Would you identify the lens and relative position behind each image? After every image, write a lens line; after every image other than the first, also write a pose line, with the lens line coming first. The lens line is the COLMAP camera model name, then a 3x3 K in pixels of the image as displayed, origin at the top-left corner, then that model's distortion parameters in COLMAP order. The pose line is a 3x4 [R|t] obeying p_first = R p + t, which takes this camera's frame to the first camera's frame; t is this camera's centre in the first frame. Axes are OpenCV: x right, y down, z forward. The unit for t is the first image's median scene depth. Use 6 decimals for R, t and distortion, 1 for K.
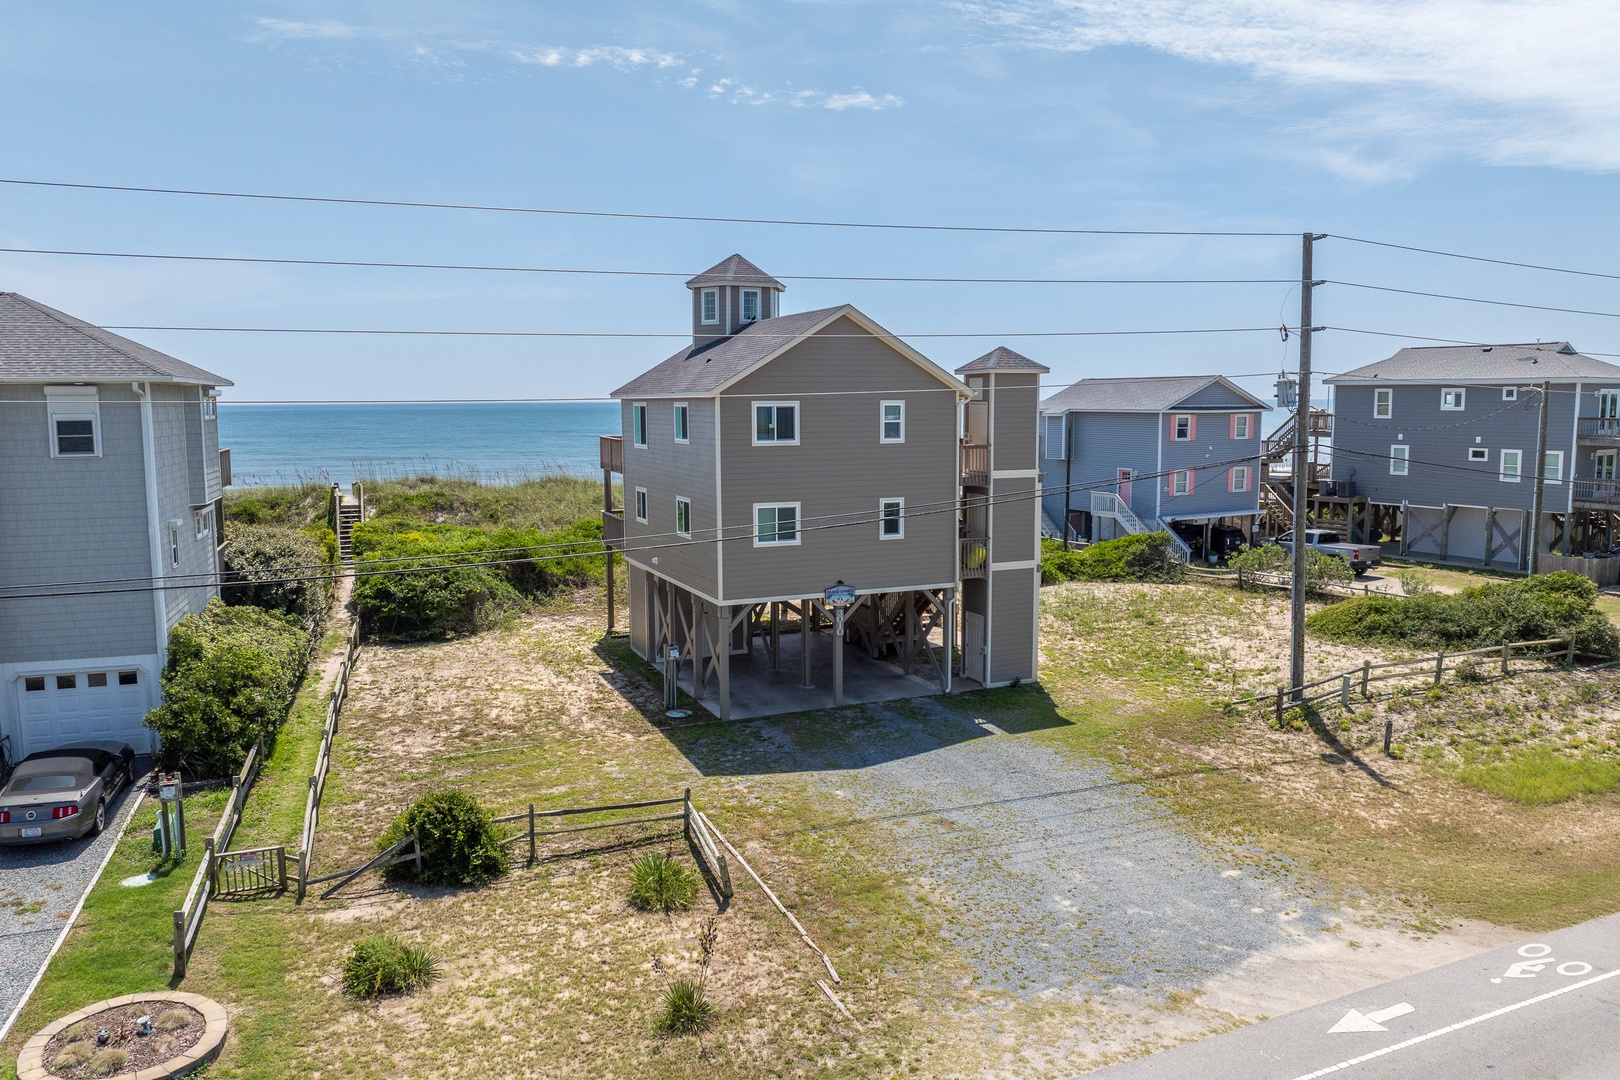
lens RADIAL K [[1150.1, 0, 812.6], [0, 1150.1, 535.2], [0, 0, 1]] dist [-0.037147, 0.002545]
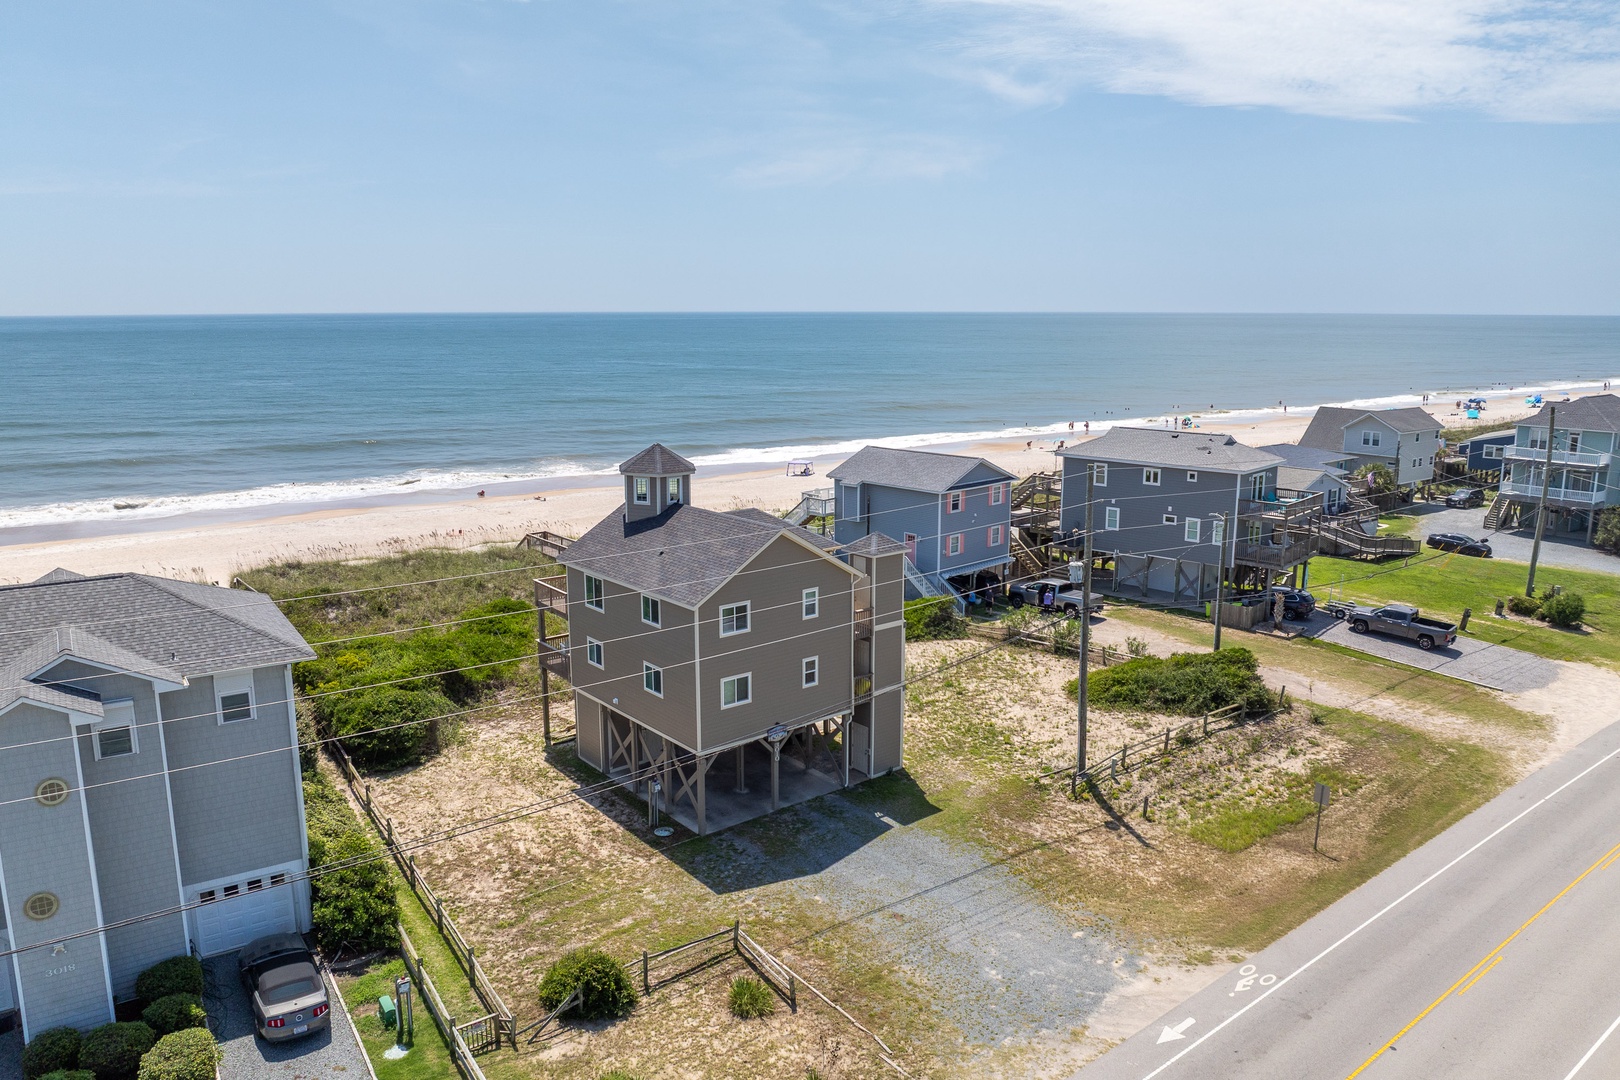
lens RADIAL K [[1150.1, 0, 814.4], [0, 1150.1, 539.1], [0, 0, 1]] dist [-0.037147, 0.002545]
pose [[0.964347, -0.046612, 0.260503, -0.319129], [0.025833, 0.996246, 0.082627, -0.331019], [-0.263377, -0.072951, 0.961931, -0.350288]]
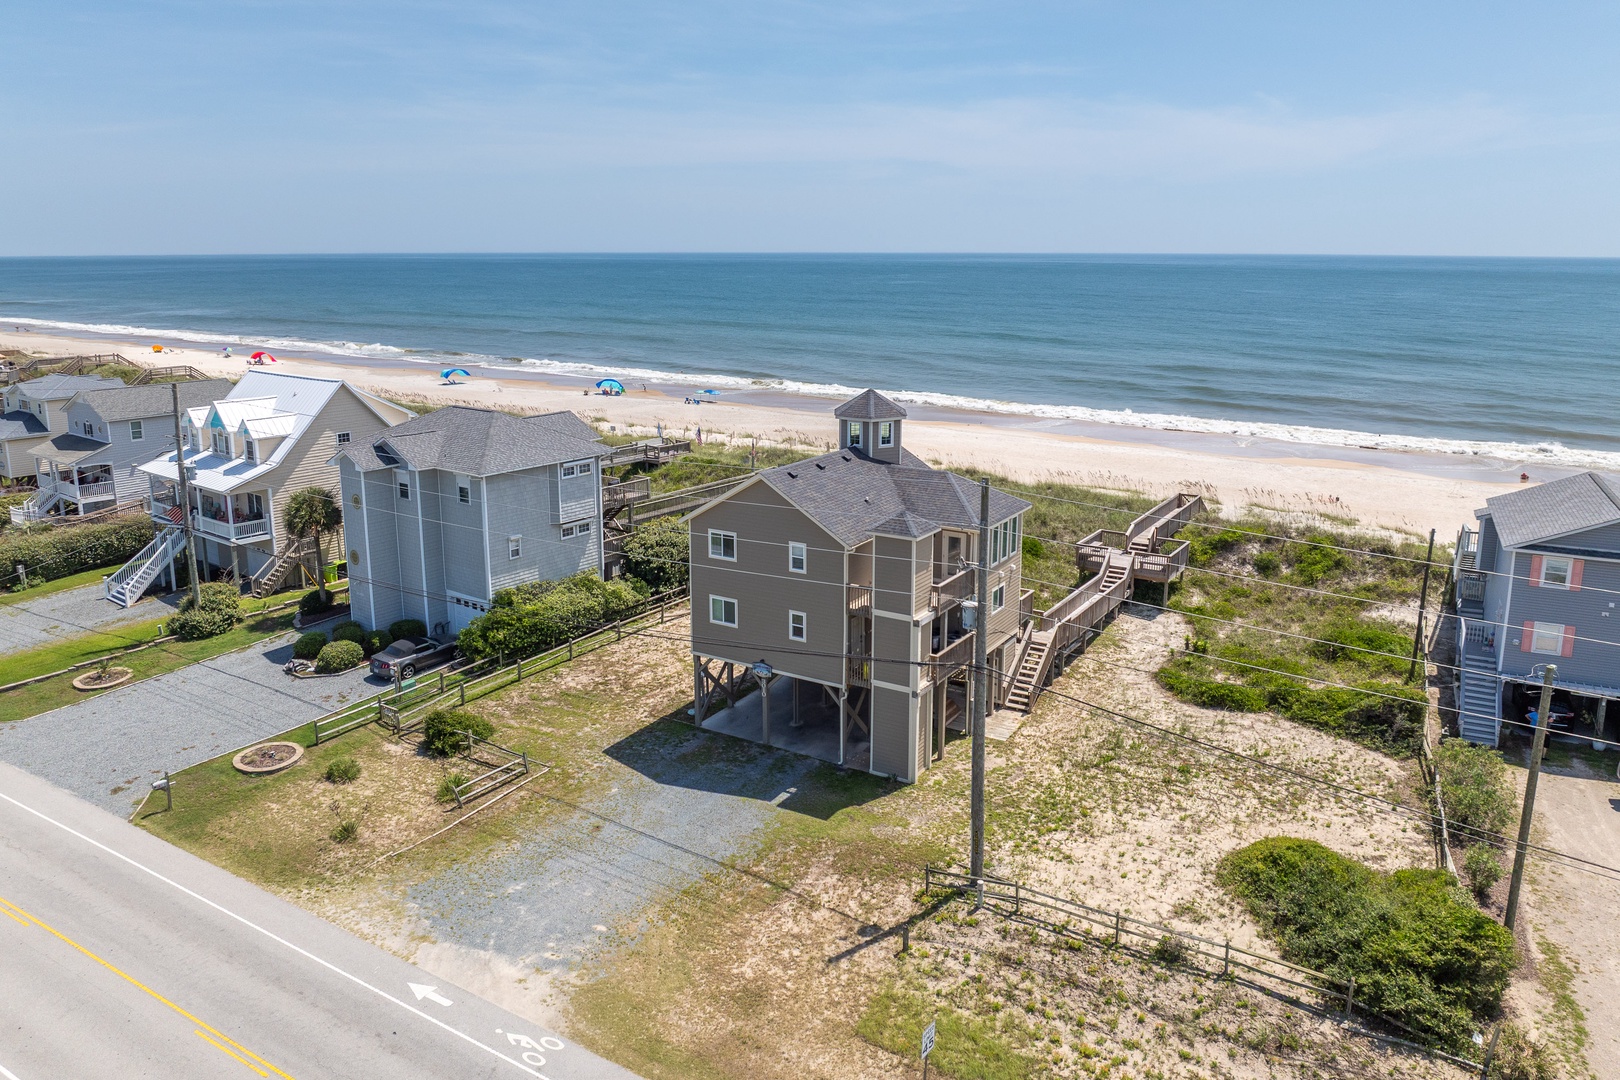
lens RADIAL K [[1150.1, 0, 821.5], [0, 1150.1, 525.5], [0, 0, 1]] dist [-0.037147, 0.002545]
pose [[0.566660, 0.200593, -0.799161, 1.329074], [-0.101657, 0.979523, 0.173782, -0.429216], [0.817656, -0.017235, 0.575448, 0.287867]]
